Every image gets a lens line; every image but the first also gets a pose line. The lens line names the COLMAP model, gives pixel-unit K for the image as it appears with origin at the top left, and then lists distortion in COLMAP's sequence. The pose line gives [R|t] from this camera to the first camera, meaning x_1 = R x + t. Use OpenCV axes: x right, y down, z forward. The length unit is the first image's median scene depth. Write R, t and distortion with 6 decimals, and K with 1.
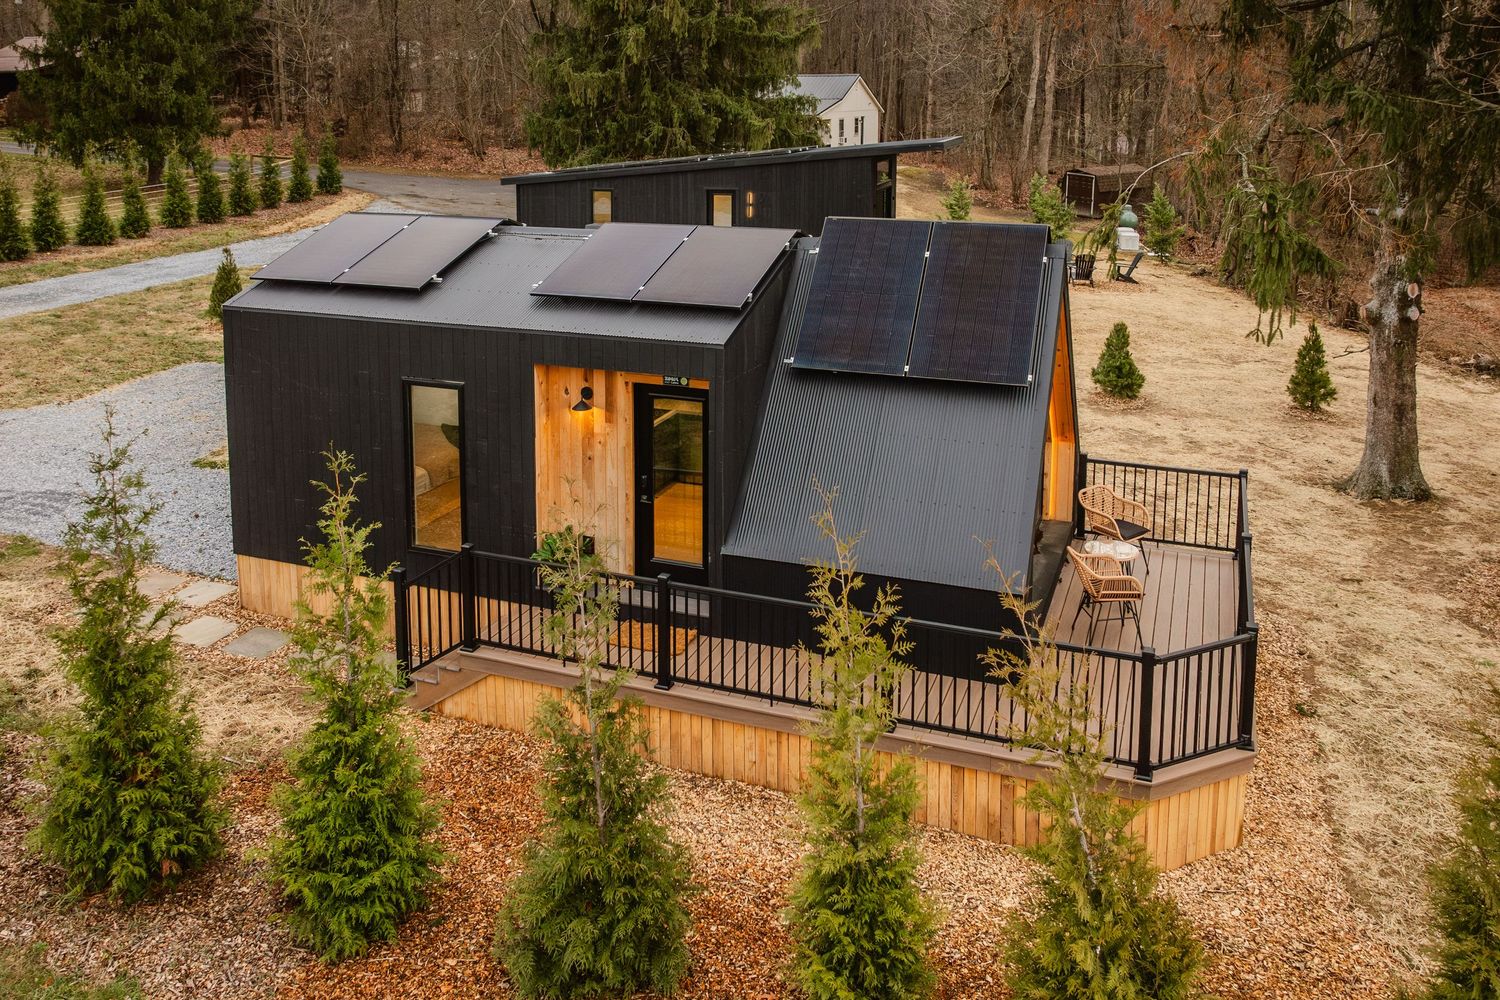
lens RADIAL K [[1225.5, 0, 753.2], [0, 1225.5, 314.4], [0, 0, 1]] dist [-0.033927, 0.001977]
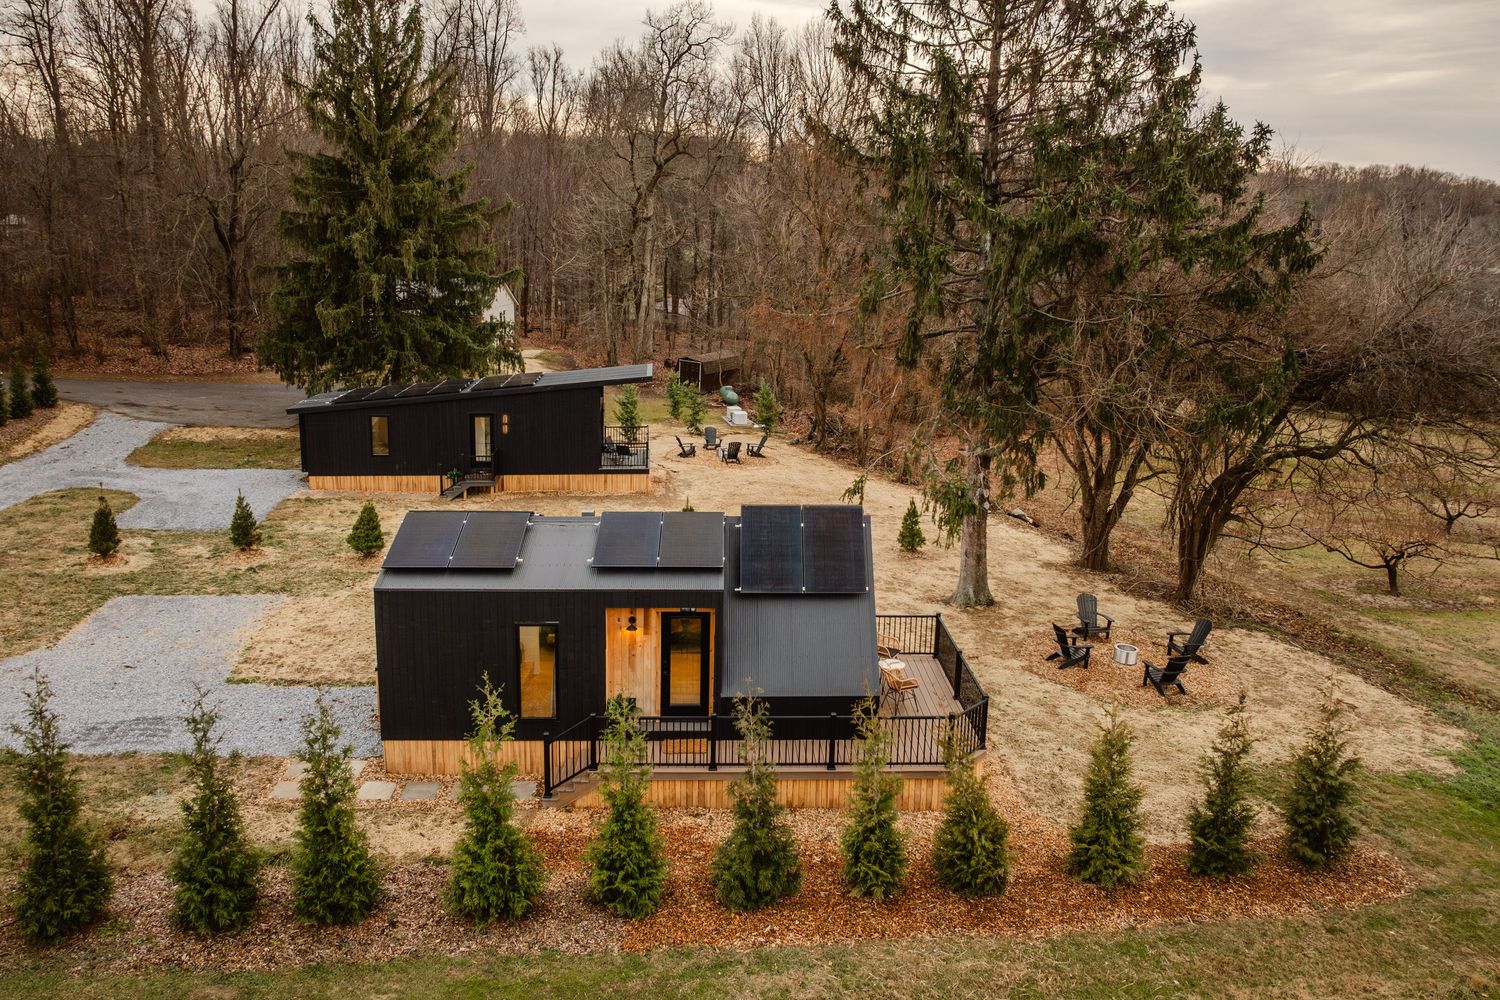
lens RADIAL K [[1027.5, 0, 767.6], [0, 1027.5, 499.4], [0, 0, 1]] dist [-0.067902, -0.001085]
pose [[0.925239, -0.082165, 0.370379, -0.473547], [0.062444, 0.995933, 0.064948, -0.189612], [-0.374210, -0.036964, 0.926607, -0.446130]]
